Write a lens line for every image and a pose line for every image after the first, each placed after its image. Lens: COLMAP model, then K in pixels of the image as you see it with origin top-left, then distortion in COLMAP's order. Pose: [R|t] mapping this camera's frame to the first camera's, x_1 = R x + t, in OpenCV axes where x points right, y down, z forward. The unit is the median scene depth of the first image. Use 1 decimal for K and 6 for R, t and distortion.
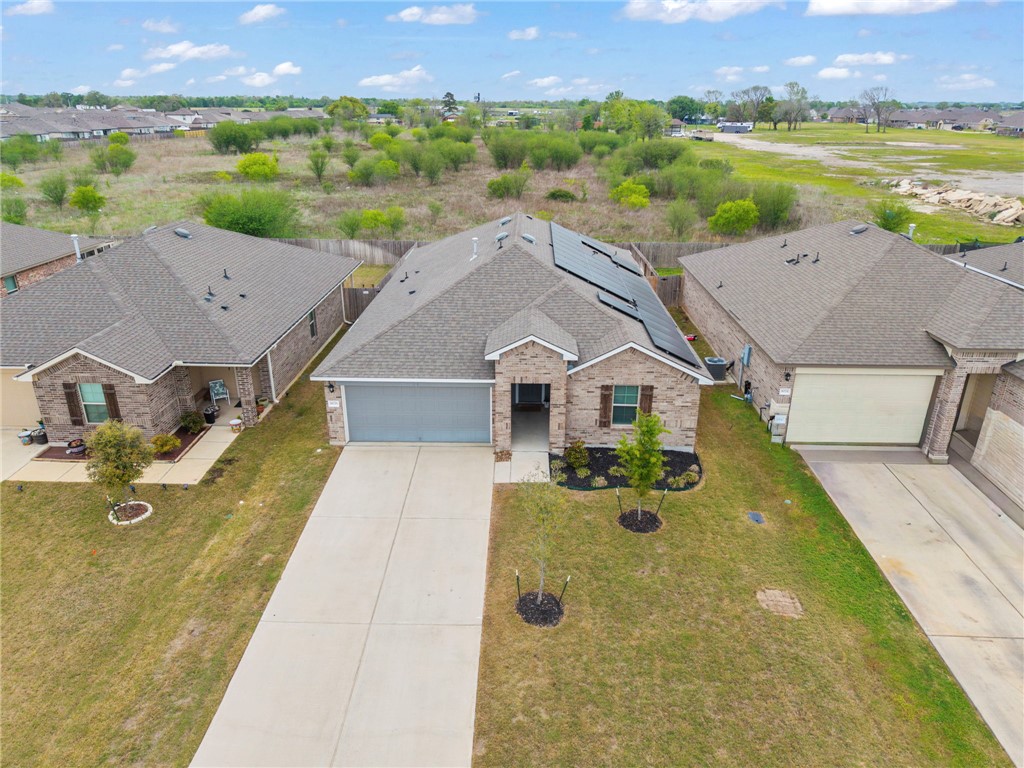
lens RADIAL K [[747.3, 0, 512.0], [0, 747.3, 384.0], [0, 0, 1]] dist [-0.002010, -0.000325]
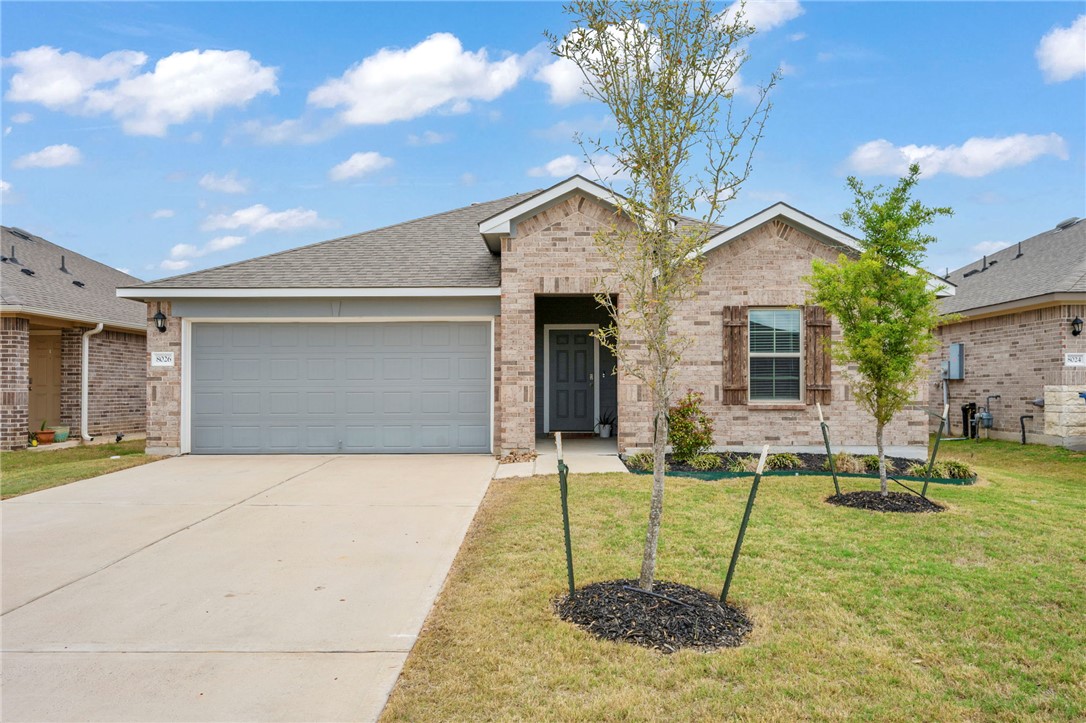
lens RADIAL K [[825.1, 0, 543.0], [0, 825.1, 361.5], [0, 0, 1]] dist [-0.038931, -0.000461]
pose [[0.999938, -0.004171, 0.010359, -0.001522], [0.008111, 0.908889, -0.416959, 0.253430], [-0.007676, 0.417017, 0.908866, 0.536234]]
